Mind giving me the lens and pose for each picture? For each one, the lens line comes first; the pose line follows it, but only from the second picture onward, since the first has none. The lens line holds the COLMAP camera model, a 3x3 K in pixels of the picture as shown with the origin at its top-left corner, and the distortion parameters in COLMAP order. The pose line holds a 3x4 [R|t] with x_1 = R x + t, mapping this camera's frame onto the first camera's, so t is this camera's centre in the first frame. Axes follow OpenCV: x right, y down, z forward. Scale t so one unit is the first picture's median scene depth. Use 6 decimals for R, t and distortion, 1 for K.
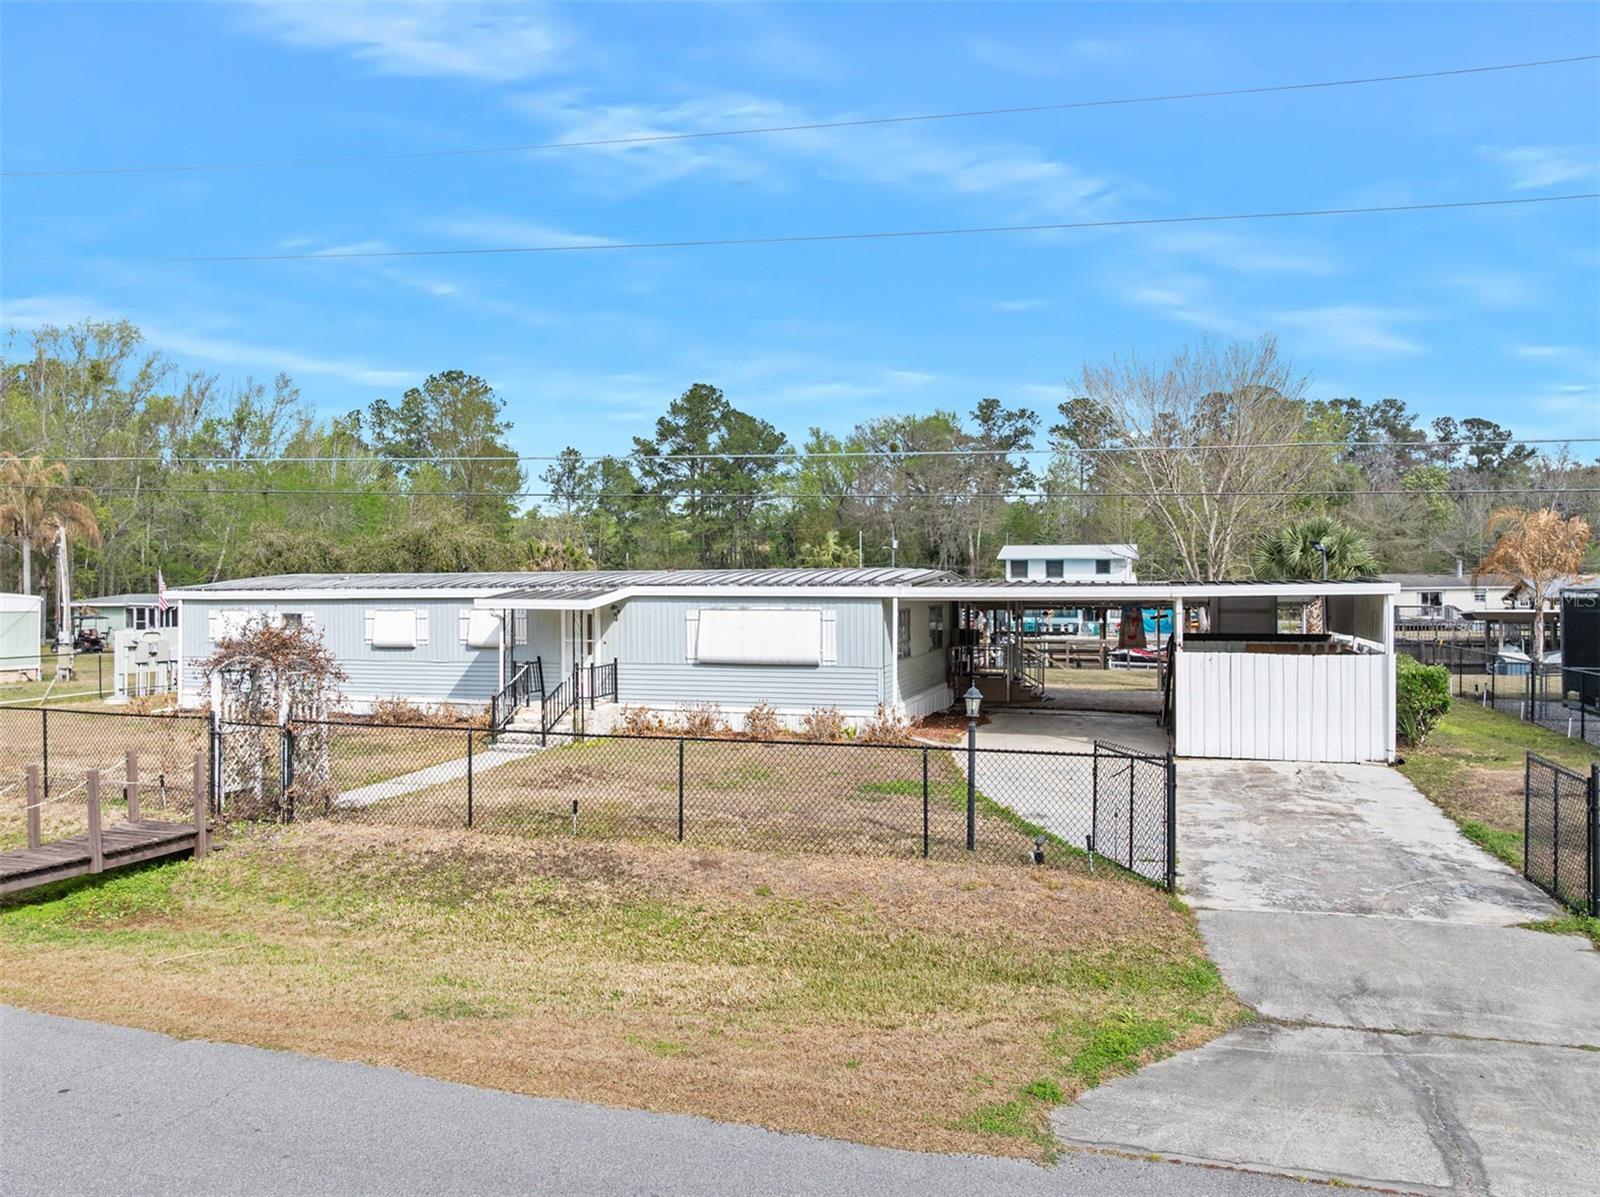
lens RADIAL K [[1106.1, 0, 802.3], [0, 1106.1, 612.2], [0, 0, 1]] dist [-0.029475, 0.013645]
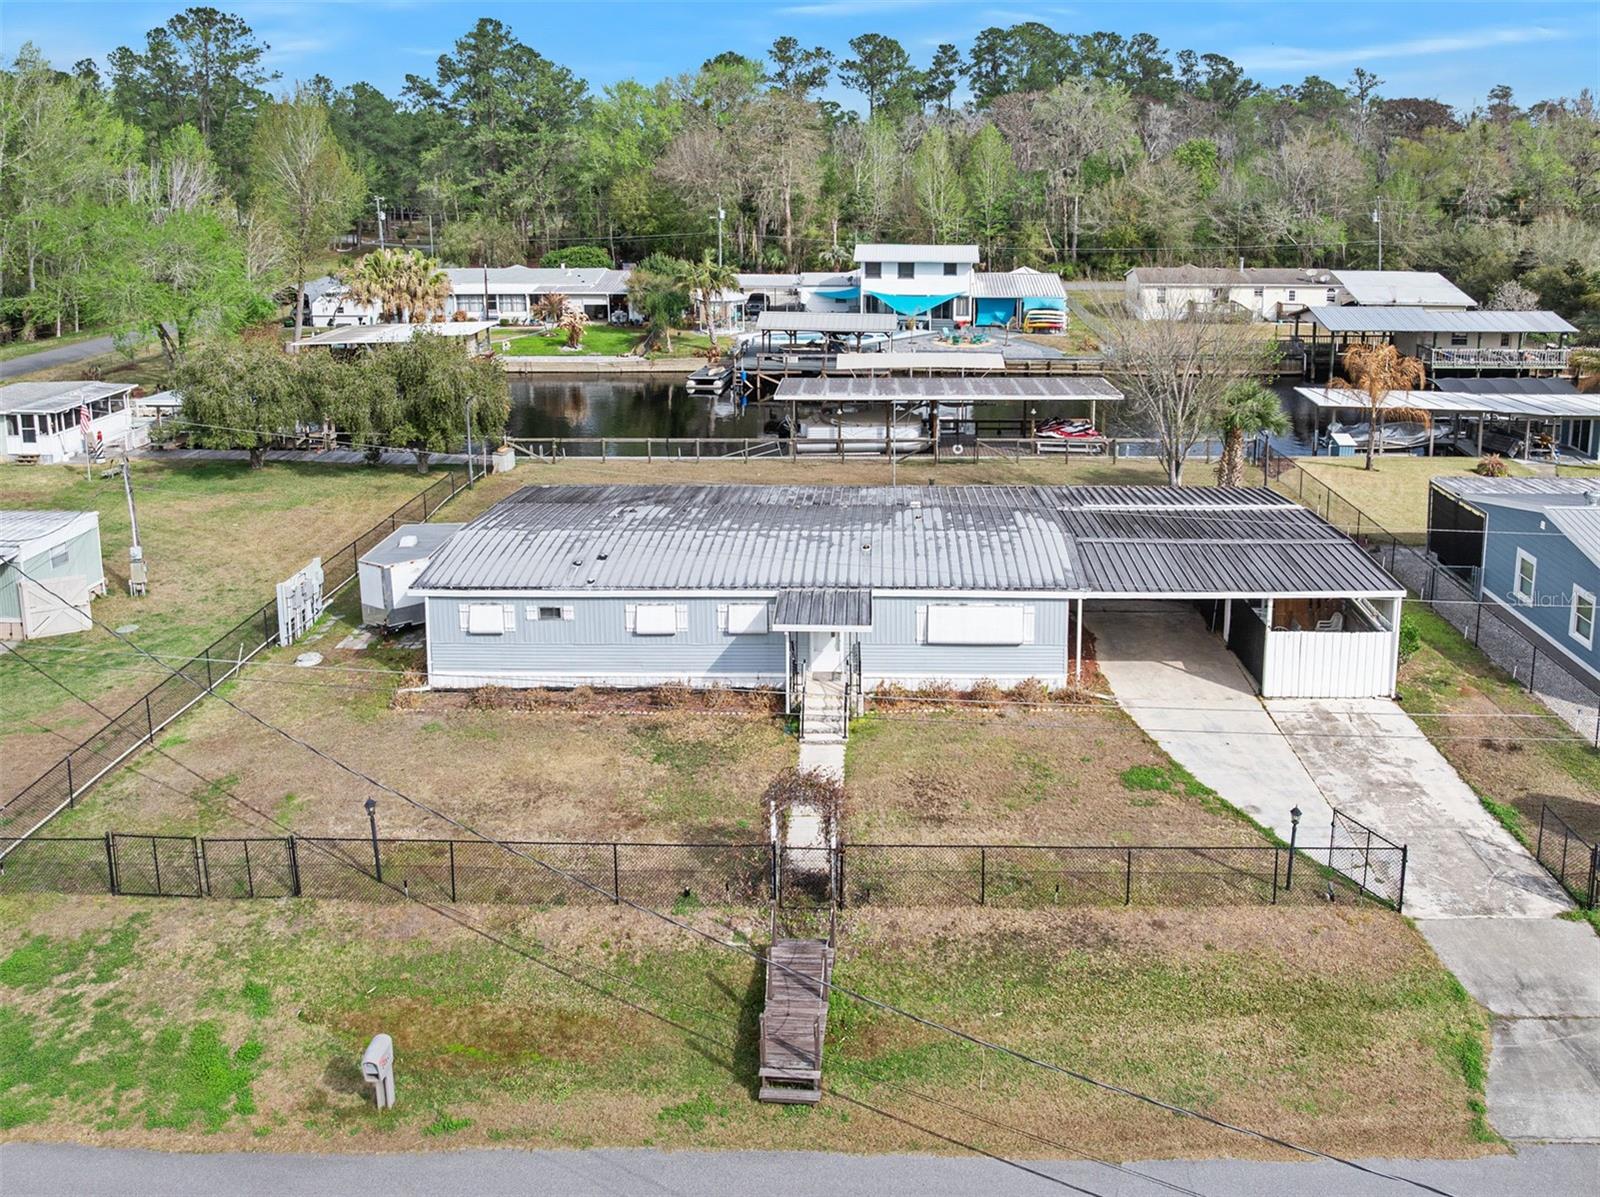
lens RADIAL K [[1106.1, 0, 922.6], [0, 1106.1, 396.5], [0, 0, 1]] dist [-0.029475, 0.013645]
pose [[0.957024, -0.039307, 0.287331, -0.410072], [0.000493, 0.990991, 0.133927, -0.375006], [-0.290007, -0.128030, 0.948422, -0.192654]]
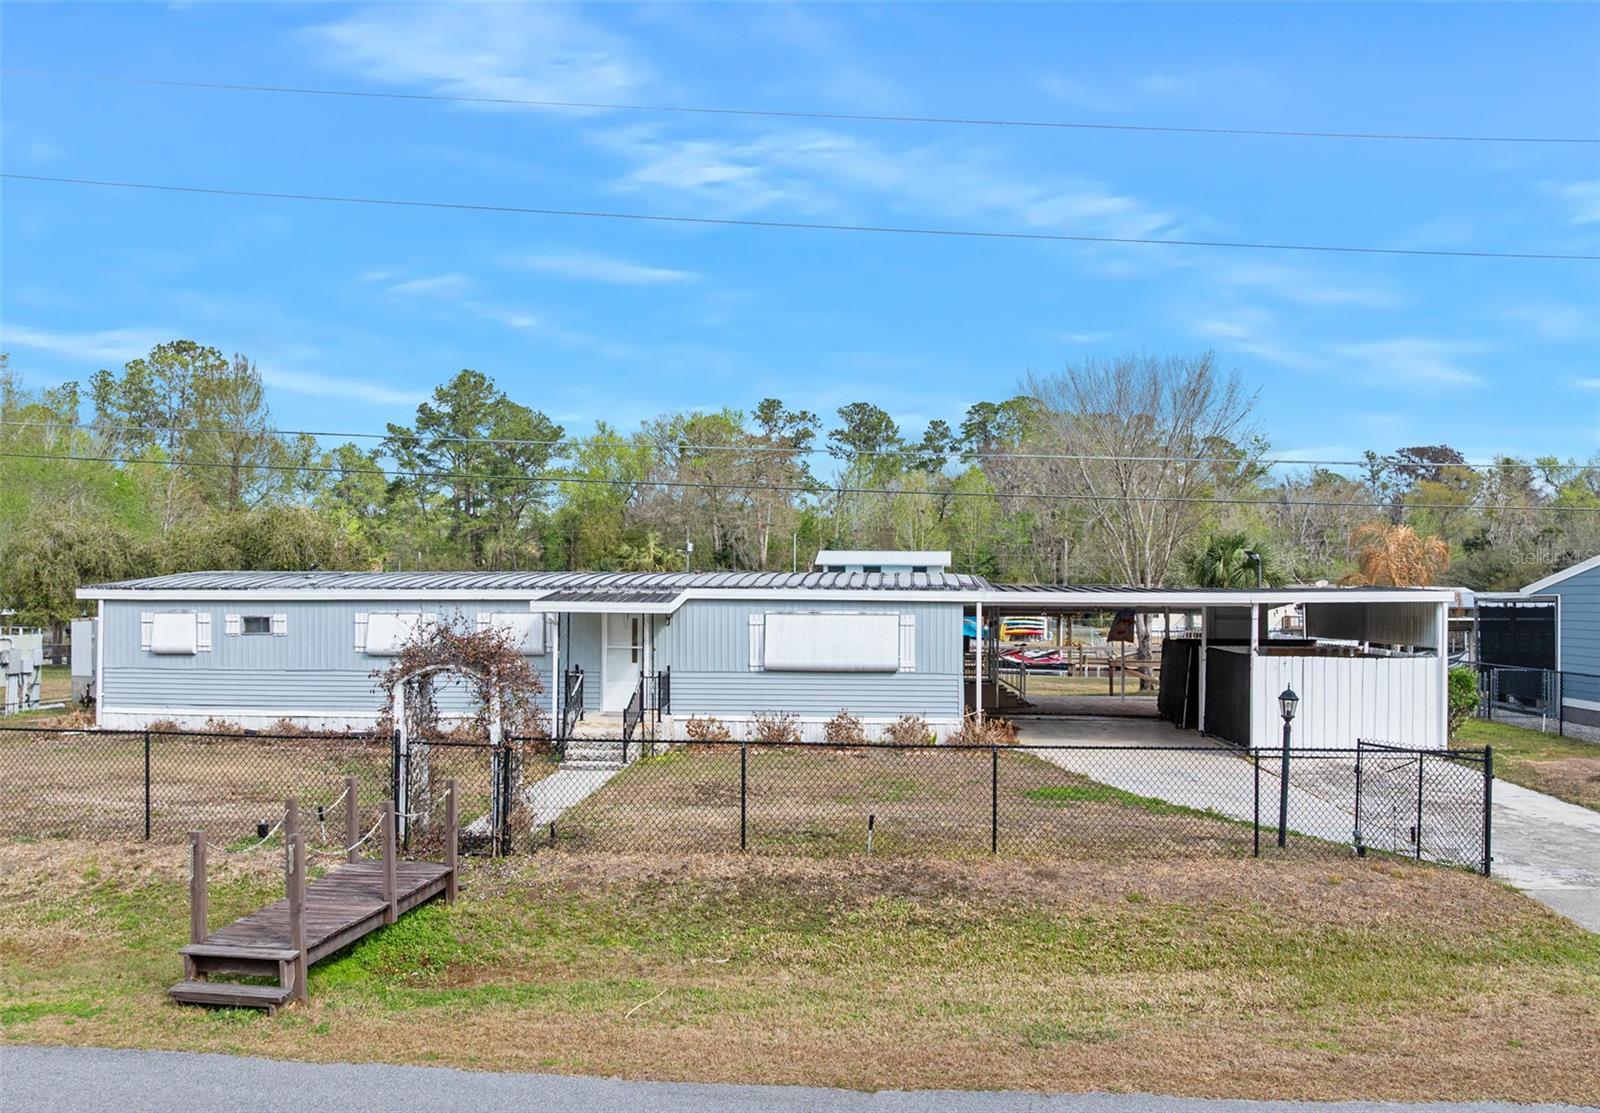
lens RADIAL K [[1159.0, 0, 838.9], [0, 1159.0, 580.2], [0, 0, 1]] dist [-0.025755, -0.016879]
pose [[0.973256, 0.010133, 0.229499, -0.226200], [-0.002467, 0.999430, -0.033664, 0.001726], [-0.229709, 0.032197, 0.972727, 0.019873]]
